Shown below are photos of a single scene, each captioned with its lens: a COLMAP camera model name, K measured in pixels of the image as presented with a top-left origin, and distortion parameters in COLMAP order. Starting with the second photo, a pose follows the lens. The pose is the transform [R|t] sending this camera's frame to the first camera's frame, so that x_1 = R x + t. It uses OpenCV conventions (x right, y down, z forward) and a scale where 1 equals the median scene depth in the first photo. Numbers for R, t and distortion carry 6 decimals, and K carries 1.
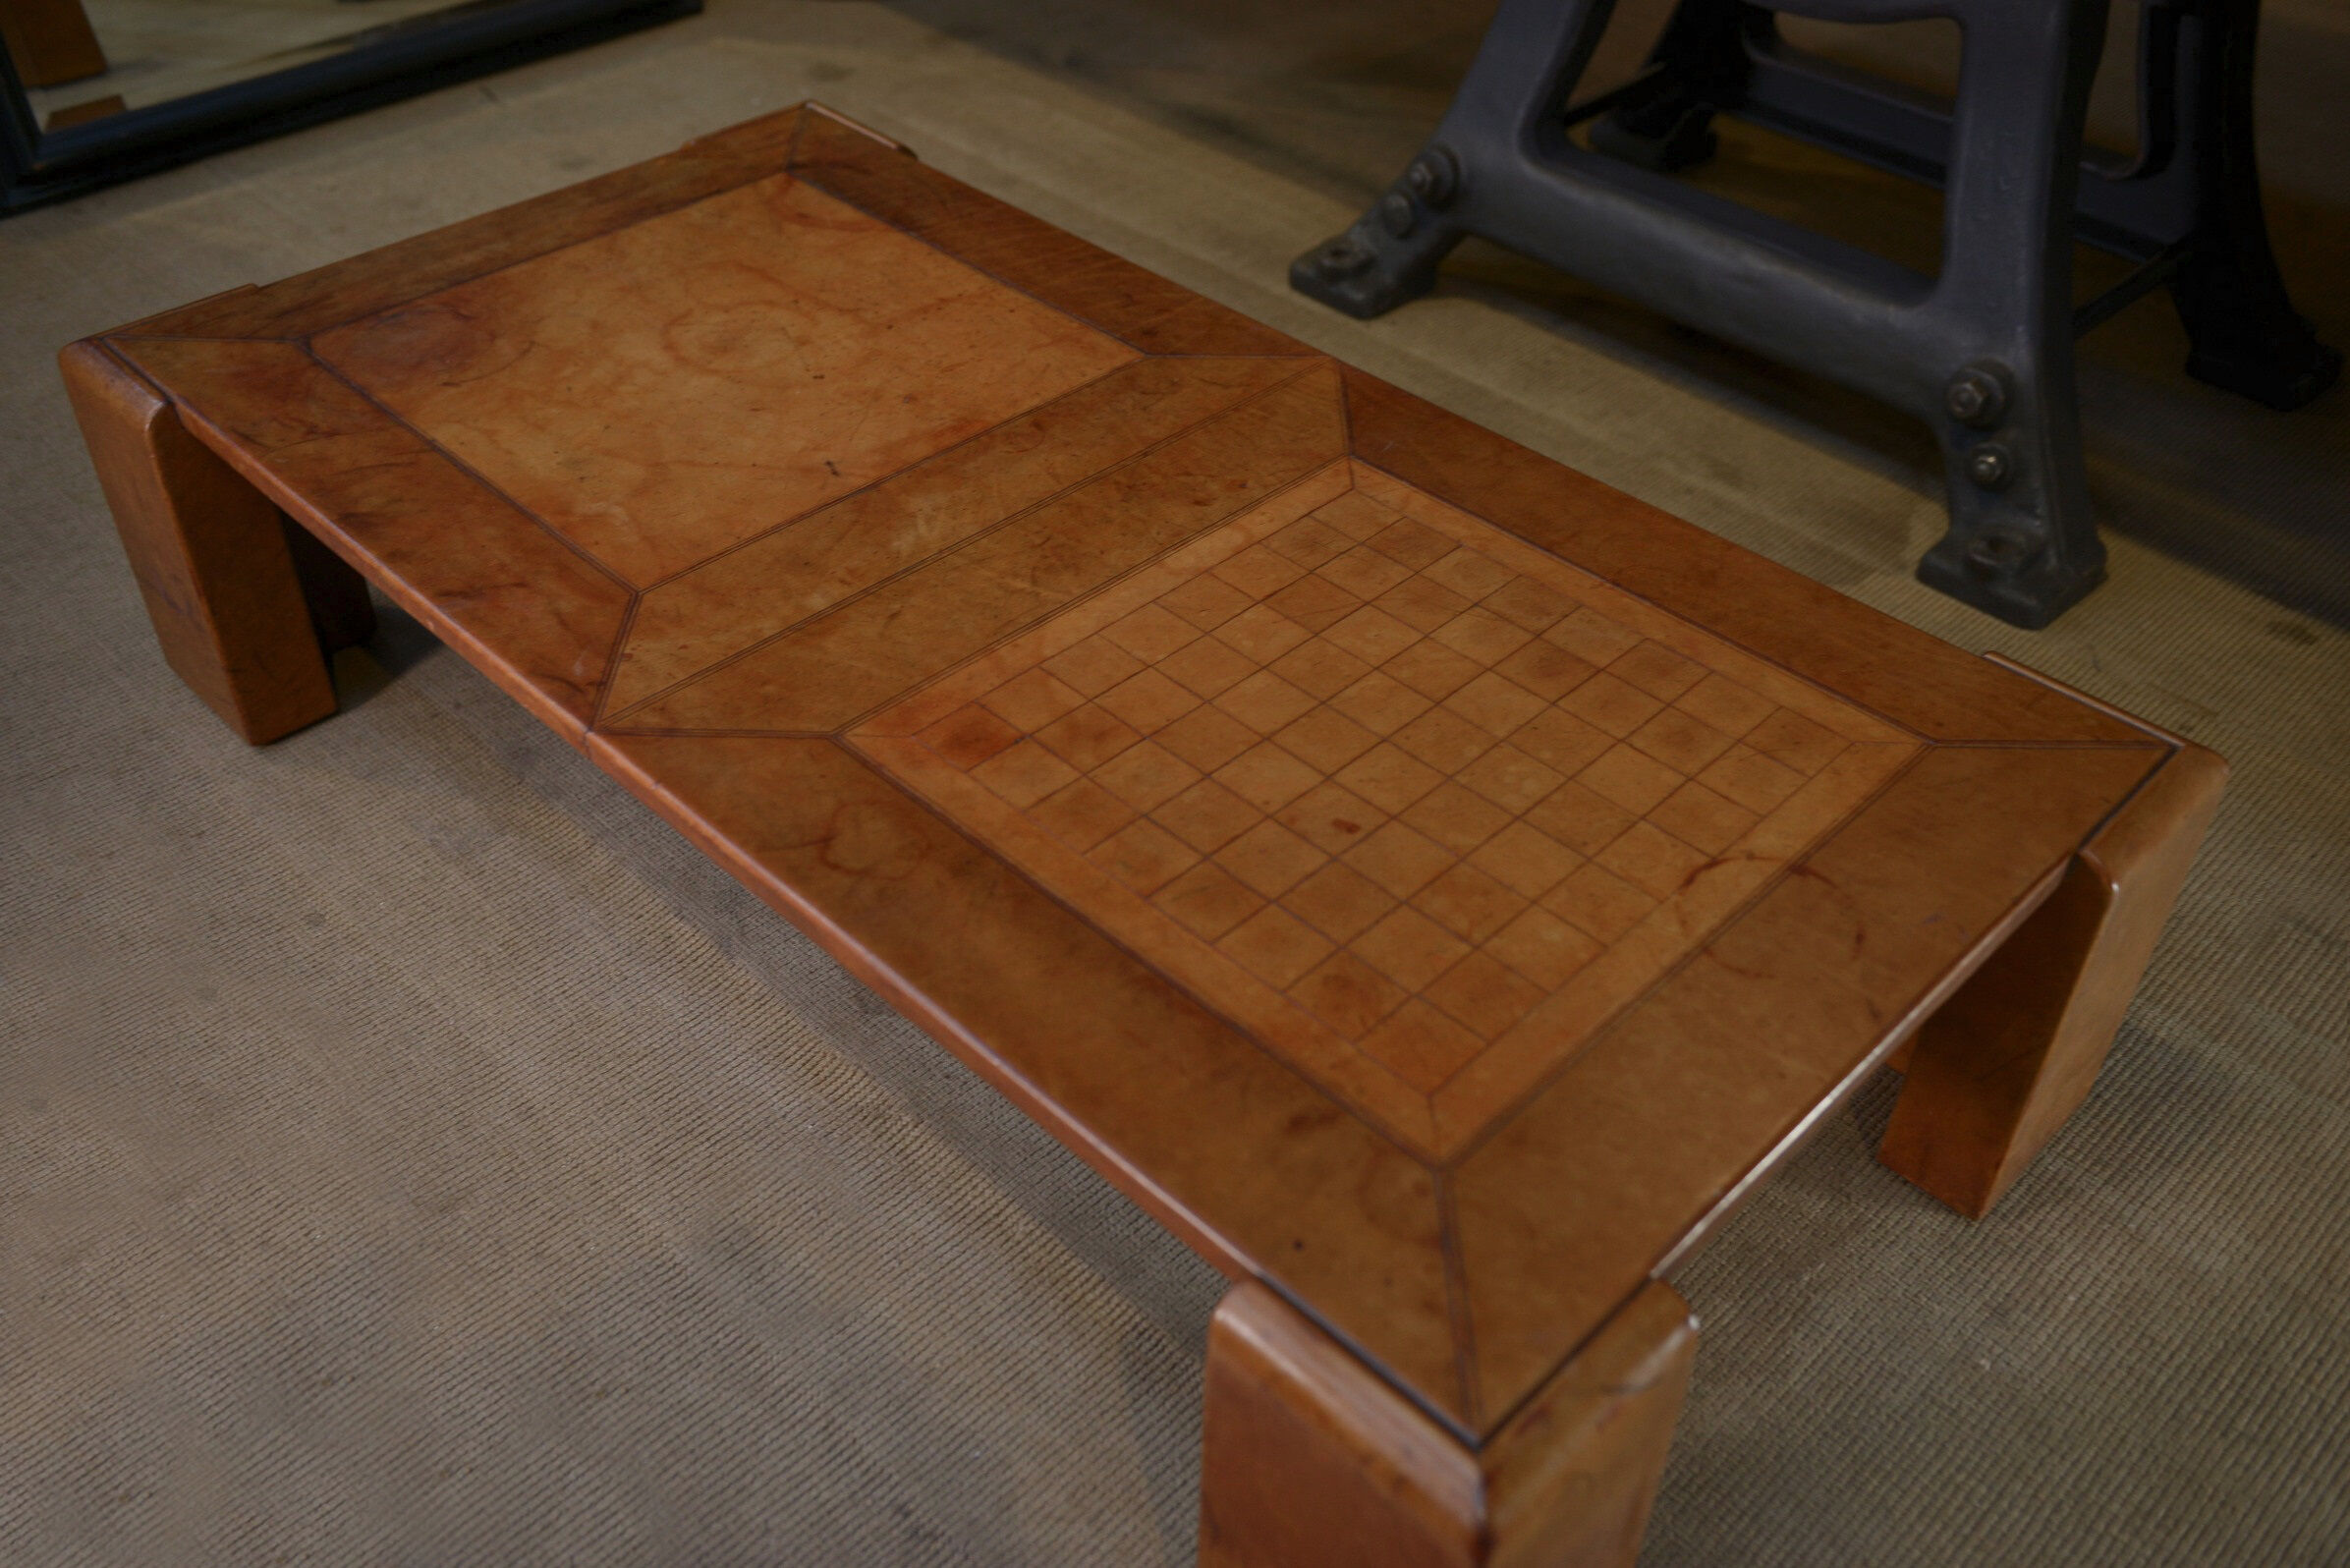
lens RADIAL K [[2026.2, 0, 1182.5], [0, 2026.2, 788.1], [0, 0, 1]] dist [-0.005528, 0.000769]
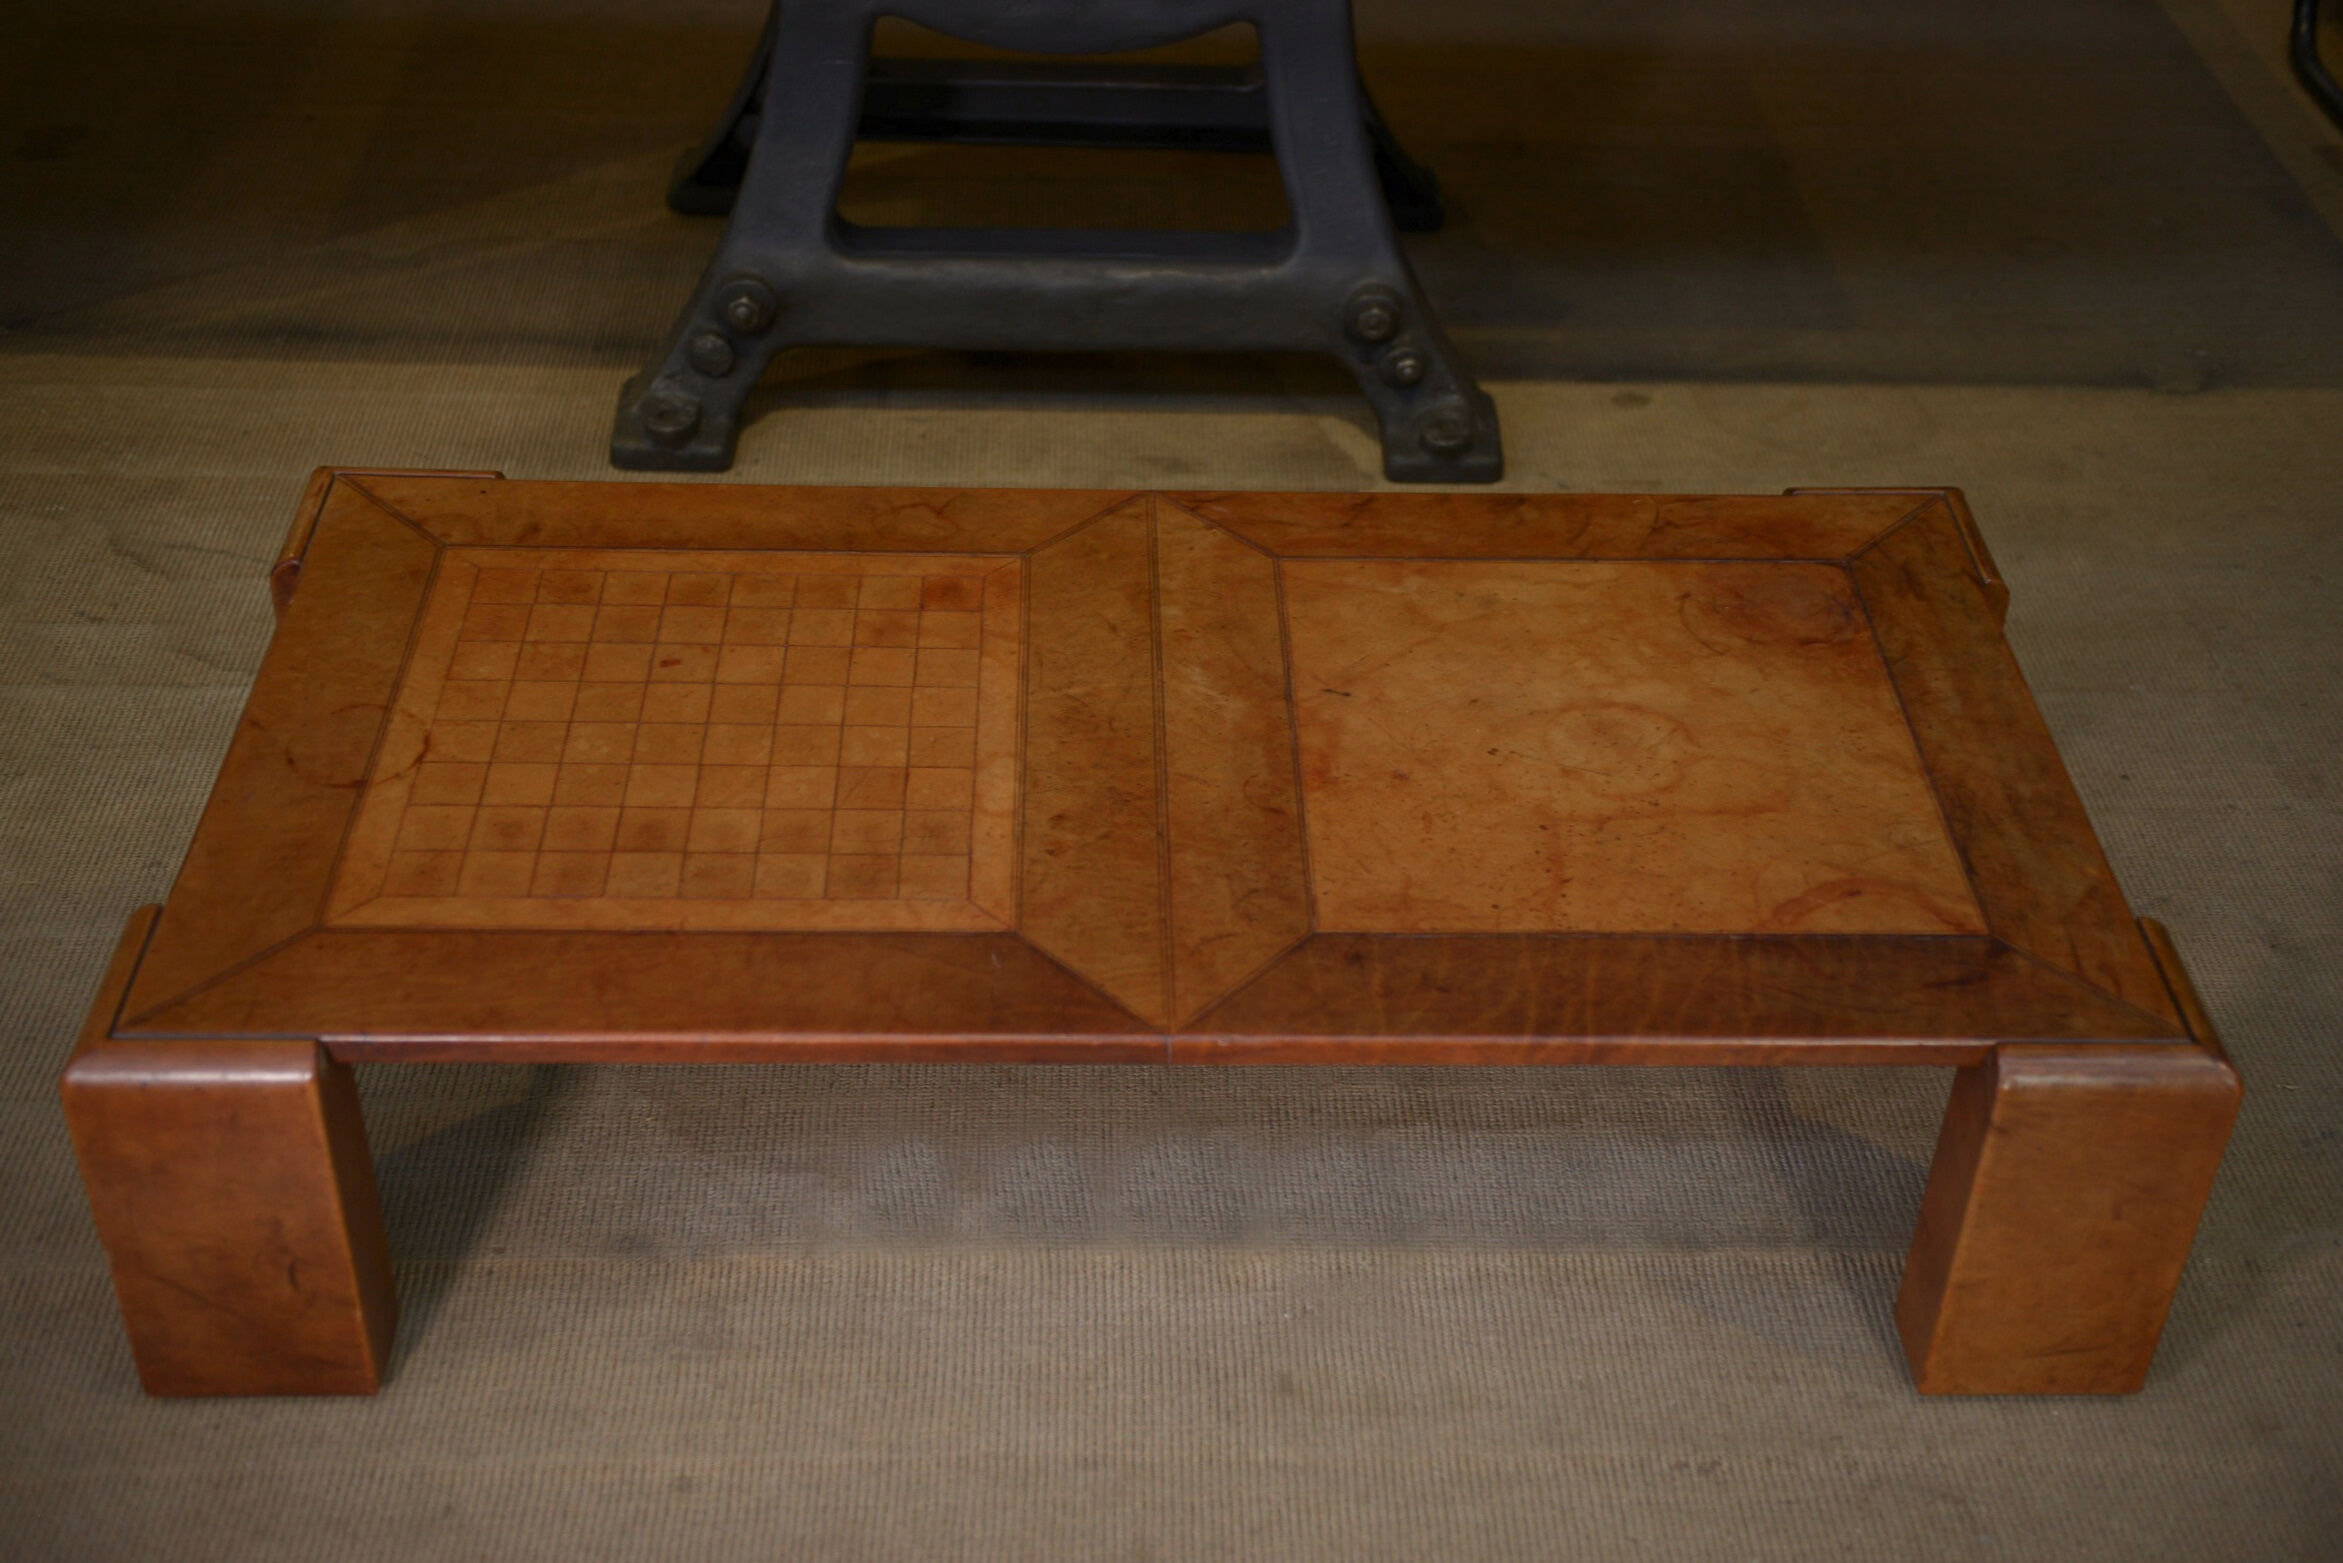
lens RADIAL K [[2779.5, 0, 1179.7], [0, 2779.5, 779.4], [0, 0, 1]] dist [0.085150, -0.003360]
pose [[-0.687517, 0.413750, -0.596768, 0.870128], [-0.503824, 0.320042, 0.802330, -1.424068], [0.522955, 0.852281, -0.011577, 1.119483]]
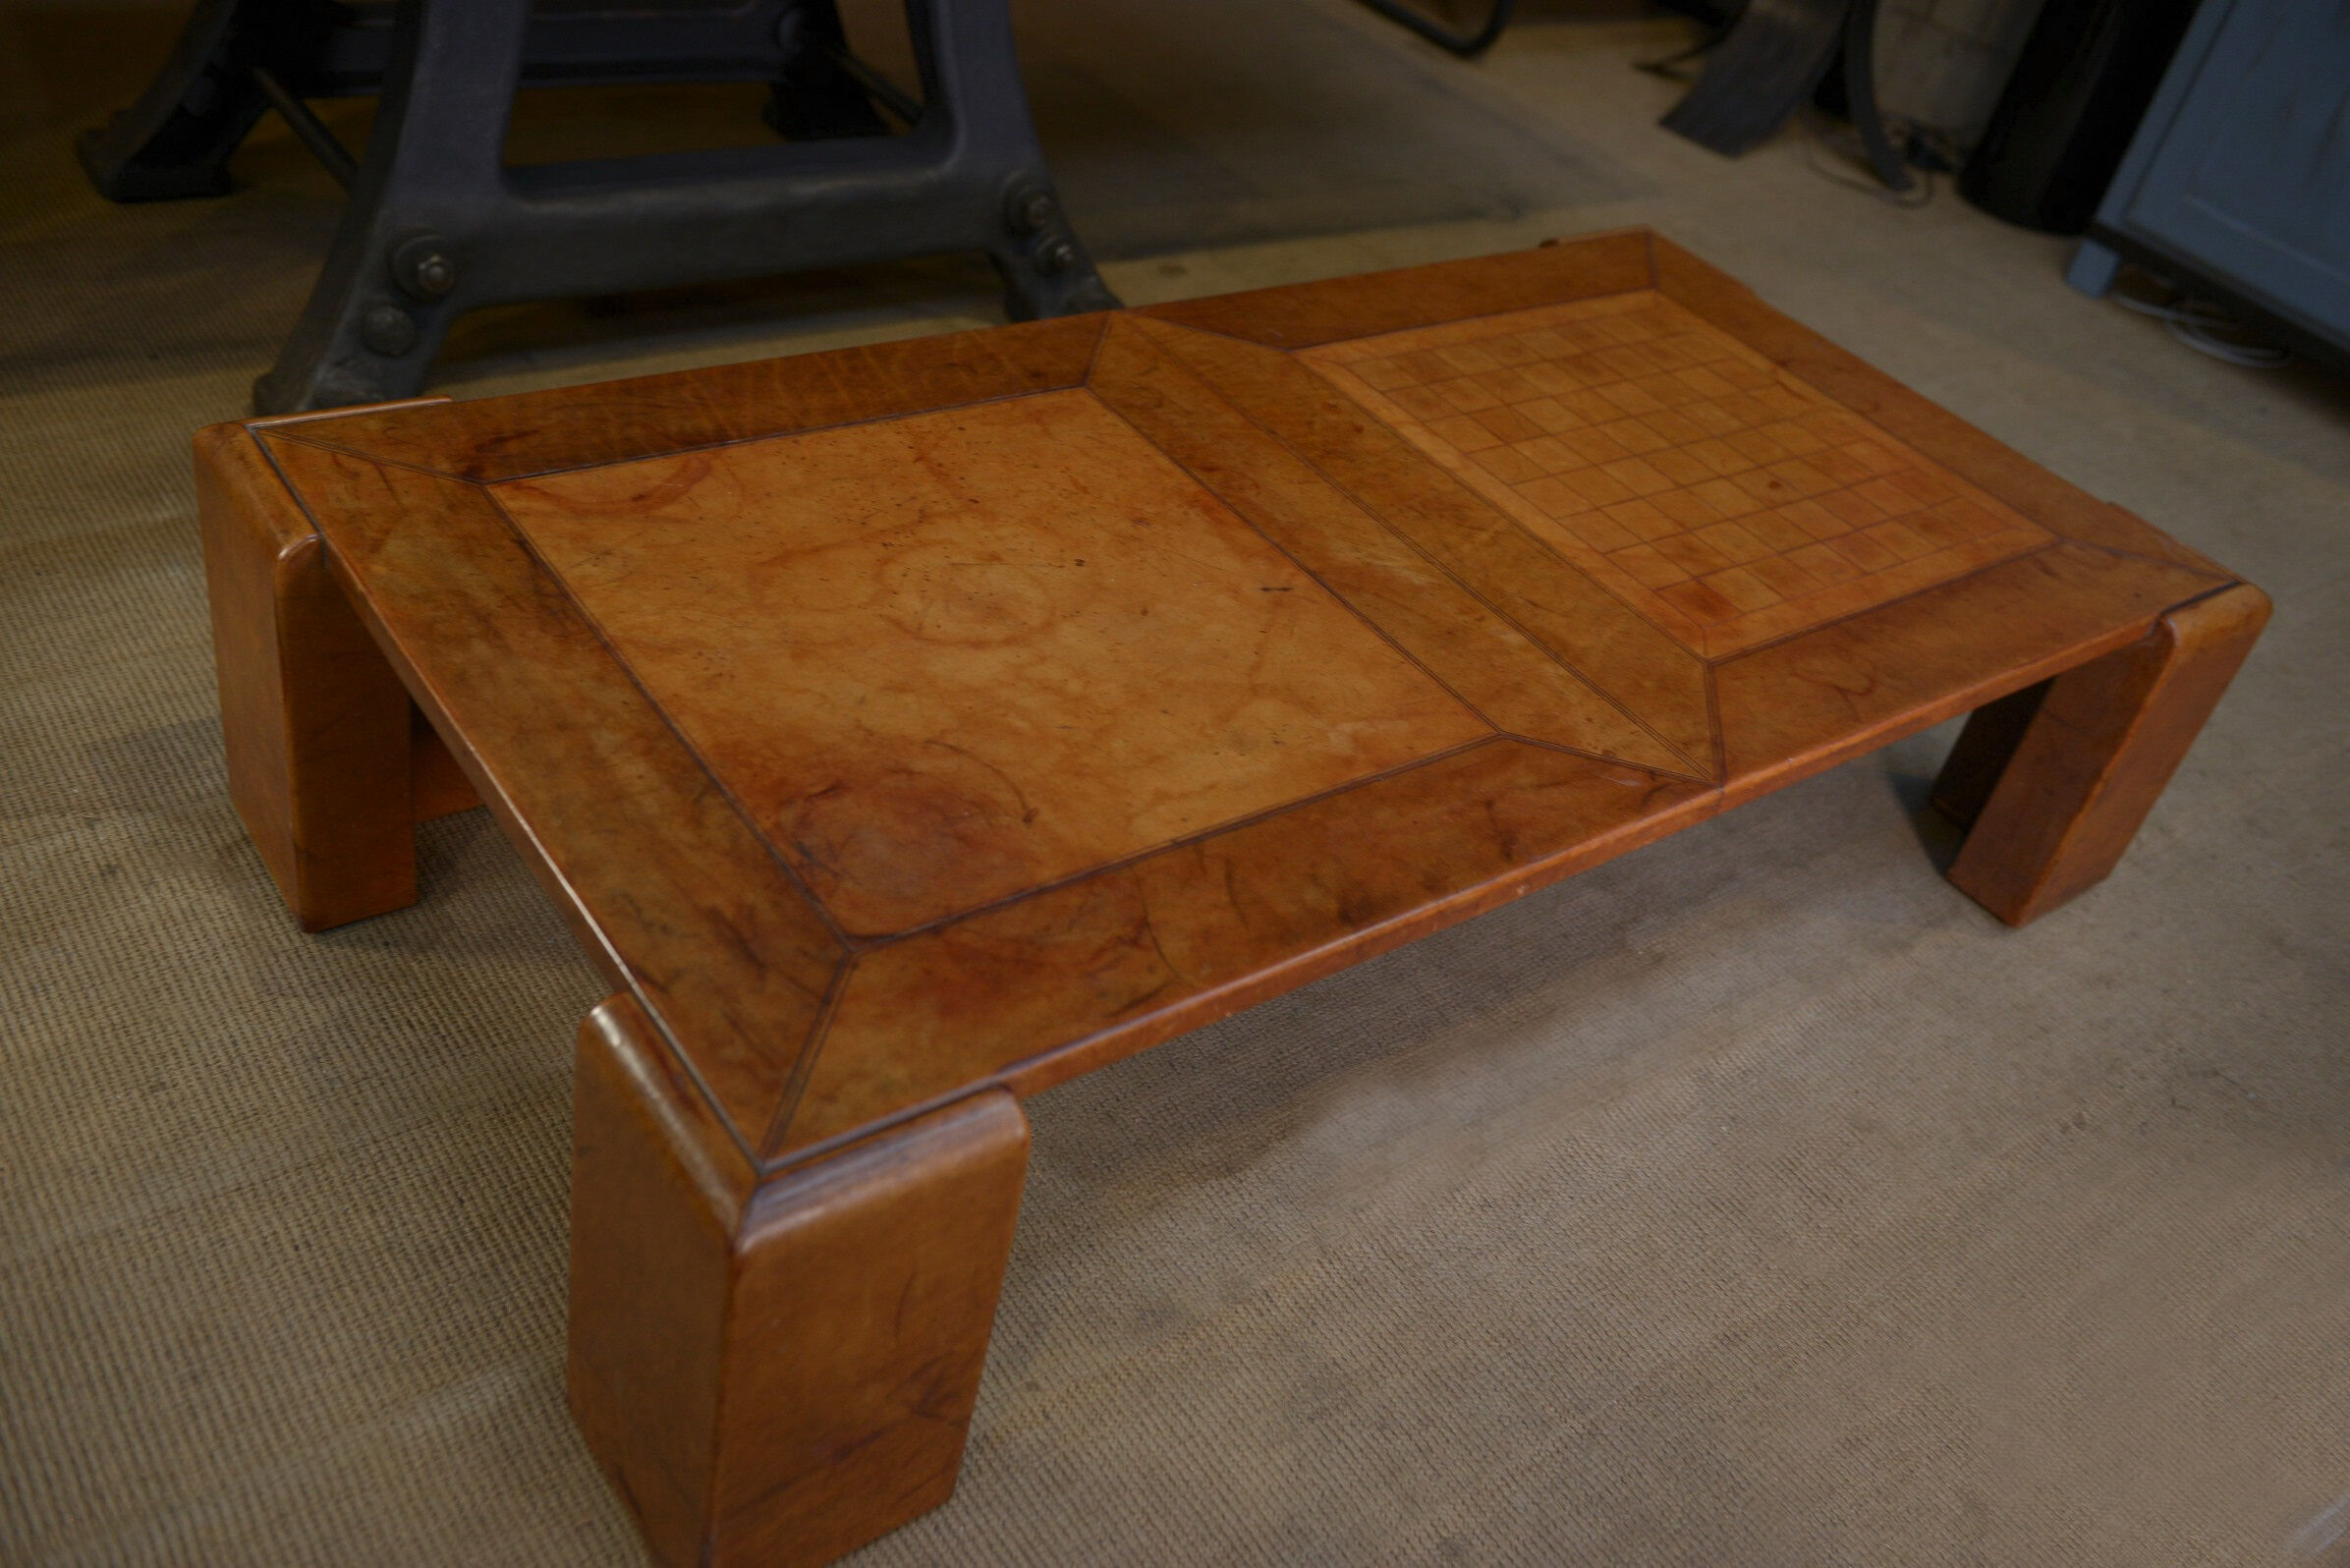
lens RADIAL K [[2018.9, 0, 1176.5], [0, 2018.9, 790.8], [0, 0, 1]] dist [-0.006894, -0.002201]
pose [[0.142340, -0.600369, 0.786954, -1.078734], [0.483380, 0.735959, 0.474034, -0.615643], [-0.863761, 0.312924, 0.394963, 0.771473]]
